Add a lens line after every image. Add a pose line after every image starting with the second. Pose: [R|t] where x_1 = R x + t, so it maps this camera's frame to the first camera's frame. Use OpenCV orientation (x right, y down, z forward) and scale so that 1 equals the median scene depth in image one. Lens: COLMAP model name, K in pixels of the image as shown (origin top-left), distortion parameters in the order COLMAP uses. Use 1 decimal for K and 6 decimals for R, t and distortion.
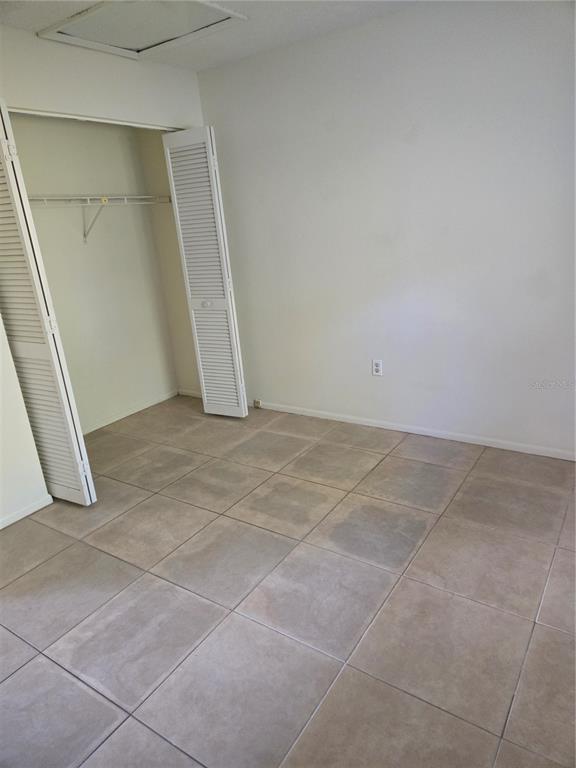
lens RADIAL K [[514.5, 0, 293.3], [0, 514.5, 379.0], [0, 0, 1]] dist [0.090243, -0.073790]
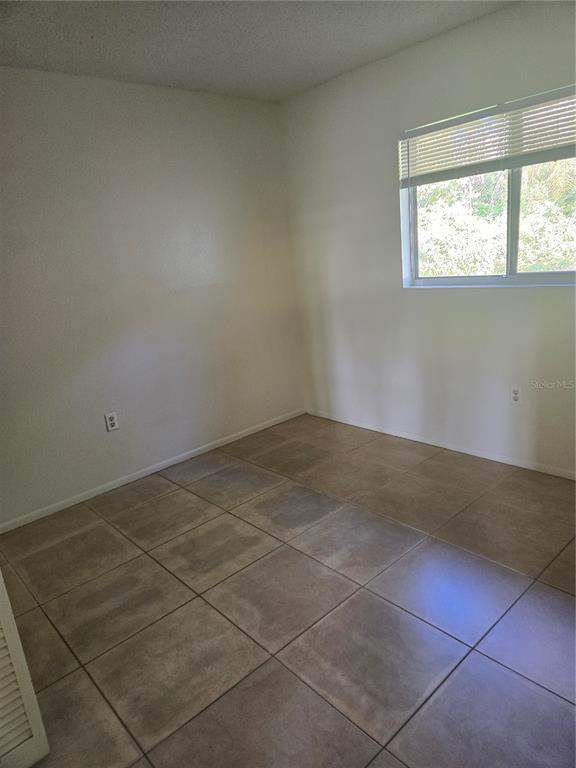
lens RADIAL K [[514.5, 0, 293.3], [0, 514.5, 379.0], [0, 0, 1]] dist [0.090243, -0.073790]
pose [[0.239339, -0.190489, 0.952067, -0.794887], [0.363722, 0.926754, 0.093988, -0.077368], [-0.900235, 0.323793, 0.291094, 0.492824]]
